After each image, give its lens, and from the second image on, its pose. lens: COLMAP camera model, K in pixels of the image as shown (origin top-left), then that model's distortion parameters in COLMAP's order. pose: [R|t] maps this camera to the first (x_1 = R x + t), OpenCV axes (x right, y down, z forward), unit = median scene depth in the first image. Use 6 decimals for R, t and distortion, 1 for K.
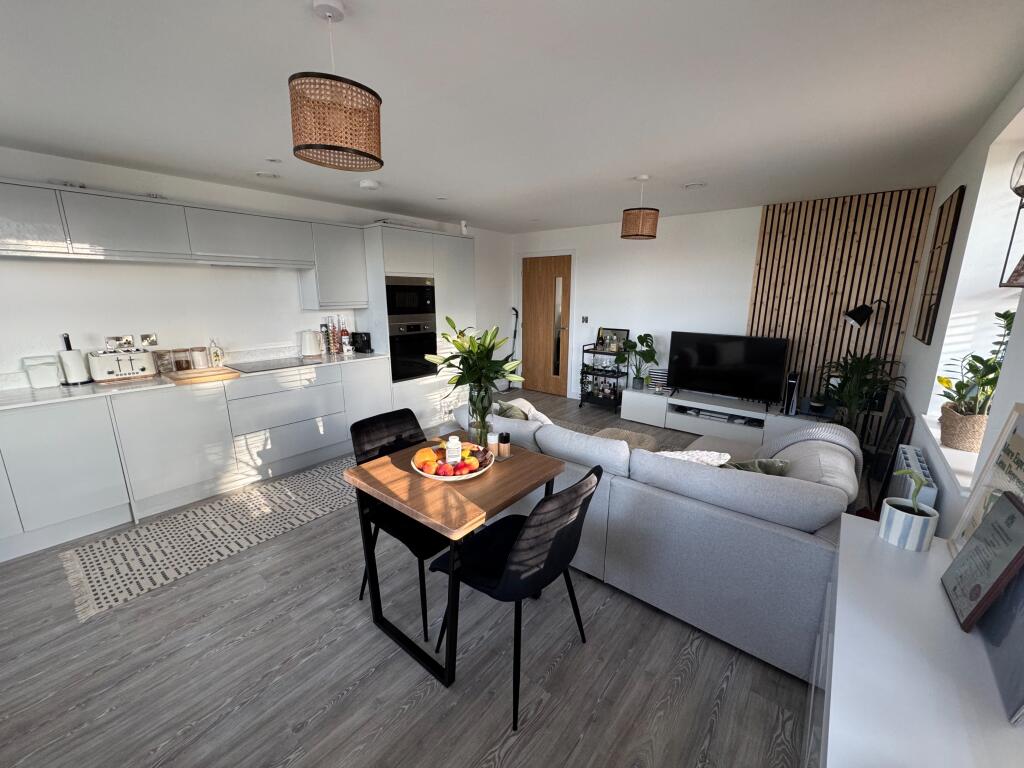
lens RADIAL K [[409.3, 0, 512.0], [0, 409.3, 384.0], [0, 0, 1]] dist [0.001122, 0.000109]
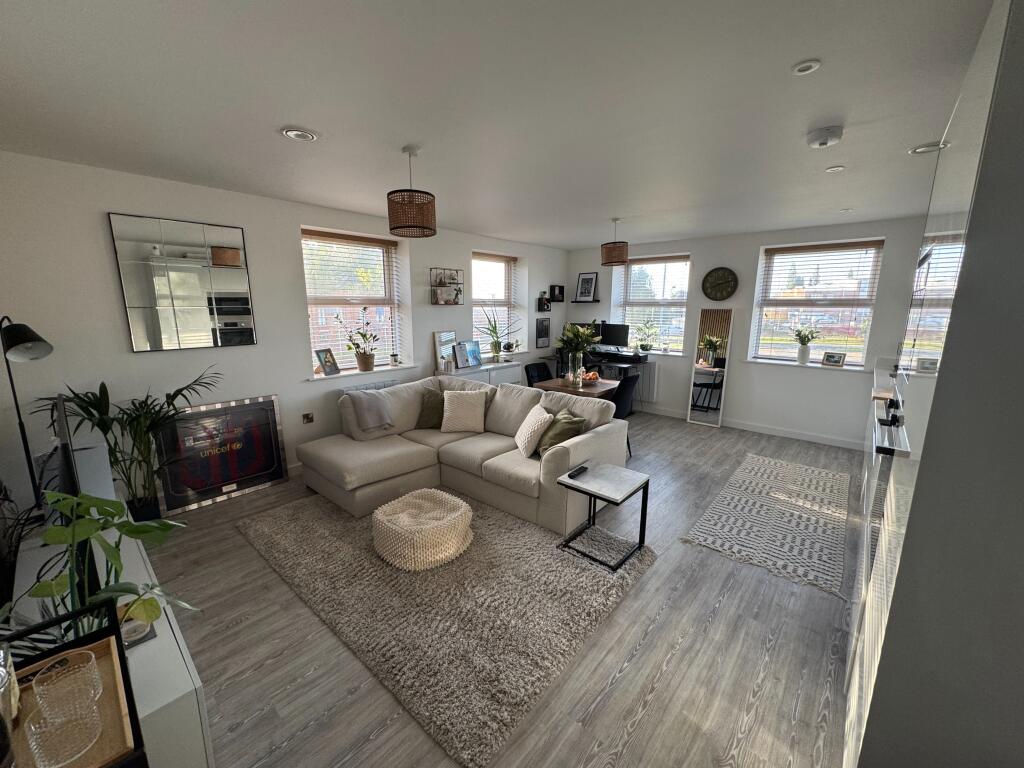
lens RADIAL K [[409.3, 0, 512.0], [0, 409.3, 384.0], [0, 0, 1]] dist [0.001122, 0.000109]
pose [[-0.999495, -0.008845, 0.030505, 0.100430], [0.004204, 0.915147, 0.403098, -0.391095], [-0.031483, 0.403022, -0.914648, 1.706448]]
